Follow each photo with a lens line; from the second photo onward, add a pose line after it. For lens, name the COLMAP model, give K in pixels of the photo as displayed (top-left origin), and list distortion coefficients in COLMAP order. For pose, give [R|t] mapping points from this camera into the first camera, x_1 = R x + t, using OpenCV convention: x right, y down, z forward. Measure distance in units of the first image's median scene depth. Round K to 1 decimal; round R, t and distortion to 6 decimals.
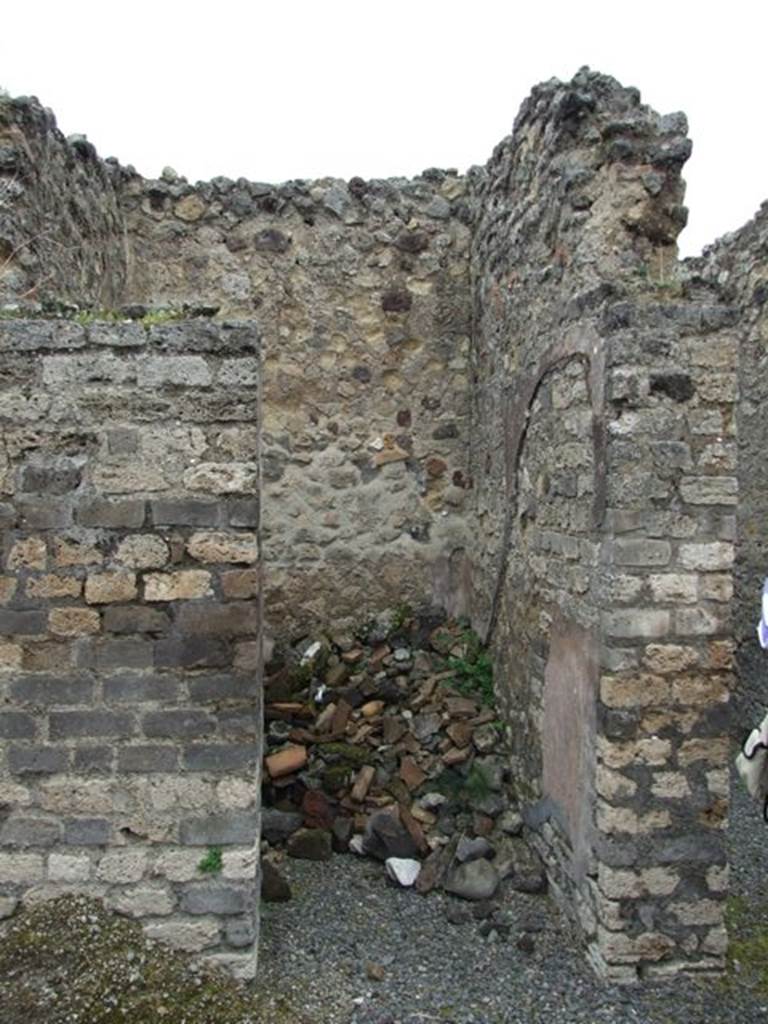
lens RADIAL K [[816.5, 0, 337.0], [0, 816.5, 504.6], [0, 0, 1]] dist [-0.061234, 0.054988]
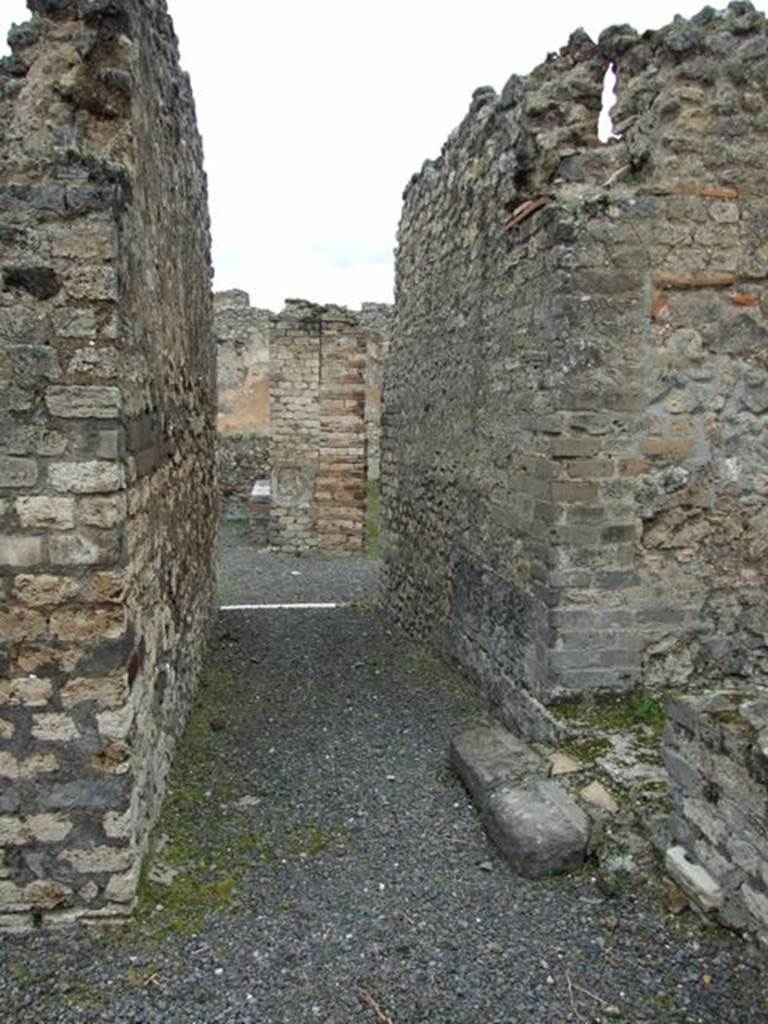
lens RADIAL K [[816.5, 0, 333.8], [0, 816.5, 504.9], [0, 0, 1]] dist [-0.061234, 0.054988]
pose [[0.999284, 0.002939, 0.037729, 0.697232], [-0.006546, 0.995373, 0.095861, 0.007591], [-0.037273, -0.096039, 0.994679, 0.101382]]
